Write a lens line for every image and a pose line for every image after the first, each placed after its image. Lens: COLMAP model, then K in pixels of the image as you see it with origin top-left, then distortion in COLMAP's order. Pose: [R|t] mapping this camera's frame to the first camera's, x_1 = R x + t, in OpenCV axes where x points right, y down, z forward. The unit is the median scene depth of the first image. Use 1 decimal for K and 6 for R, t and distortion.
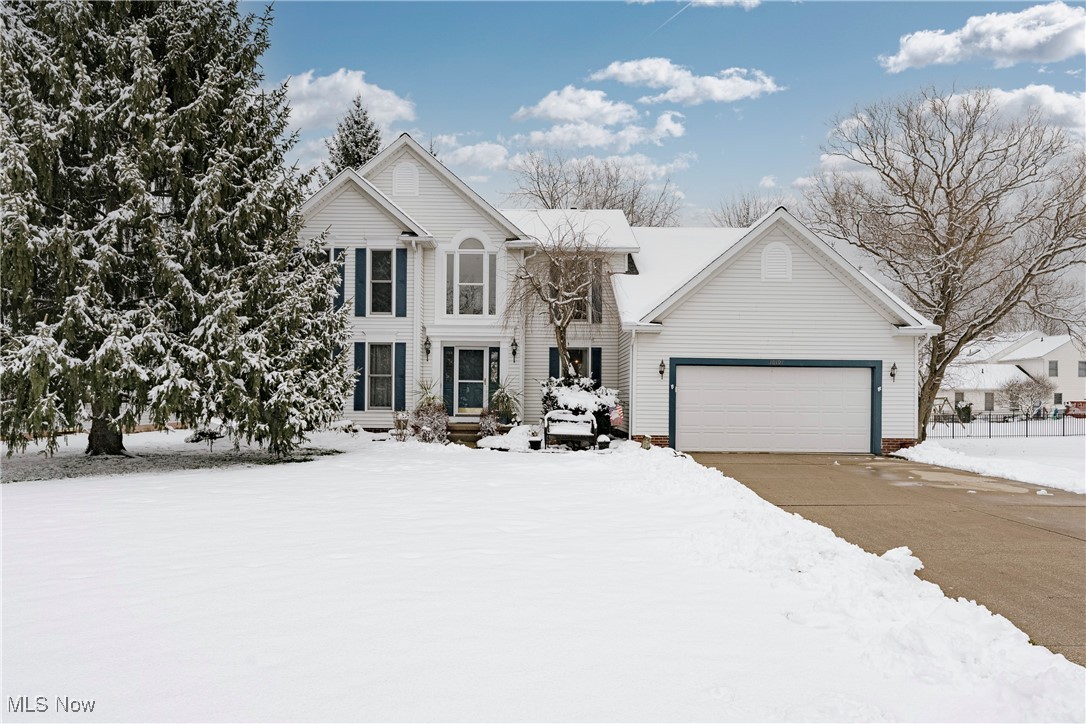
lens RADIAL K [[705.5, 0, 543.1], [0, 705.5, 400.2], [0, 0, 1]] dist [-0.001721, 0.000189]
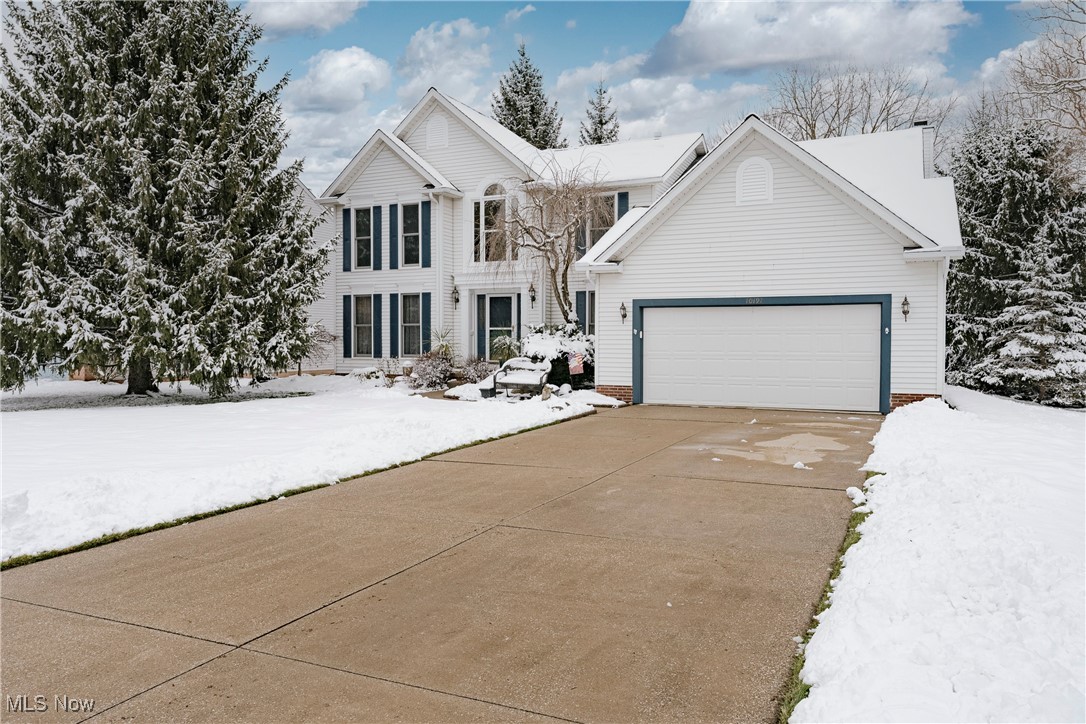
lens RADIAL K [[745.8, 0, 543.0], [0, 745.8, 362.0], [0, 0, 1]] dist [0.005584, 0.000590]
pose [[0.911796, 0.001468, -0.410641, 0.462422], [0.006833, 0.999801, 0.018746, 0.000810], [0.410587, -0.019898, 0.911604, 0.082405]]
